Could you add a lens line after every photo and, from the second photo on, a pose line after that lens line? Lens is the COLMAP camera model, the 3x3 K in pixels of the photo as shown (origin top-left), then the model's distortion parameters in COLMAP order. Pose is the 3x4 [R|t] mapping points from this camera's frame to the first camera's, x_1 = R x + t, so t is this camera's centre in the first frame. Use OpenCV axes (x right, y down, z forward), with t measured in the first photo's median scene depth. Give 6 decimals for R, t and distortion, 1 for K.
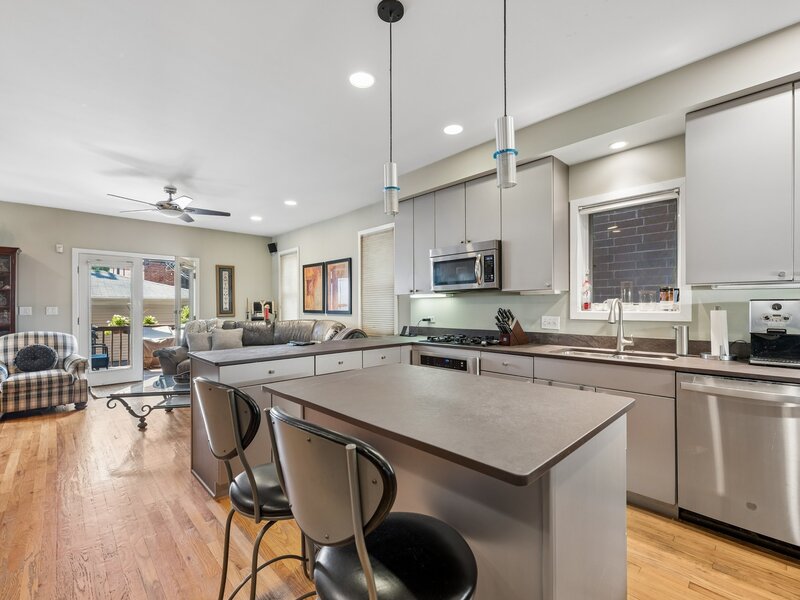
lens RADIAL K [[355.1, 0, 405.5], [0, 355.1, 306.4], [0, 0, 1]] dist [-0.003100, 0.000153]
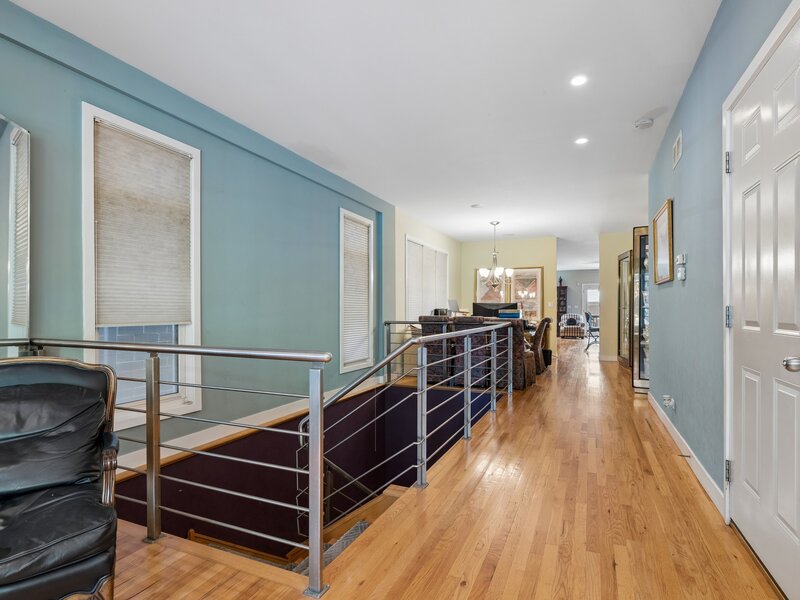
lens RADIAL K [[410.2, 0, 400.8], [0, 410.2, 305.3], [0, 0, 1]] dist [0.003692, -0.000724]
pose [[0.360312, -0.004956, -0.932819, 1.946834], [0.001396, 0.999988, -0.004773, 0.016705], [0.932831, 0.000418, 0.360314, -1.859901]]
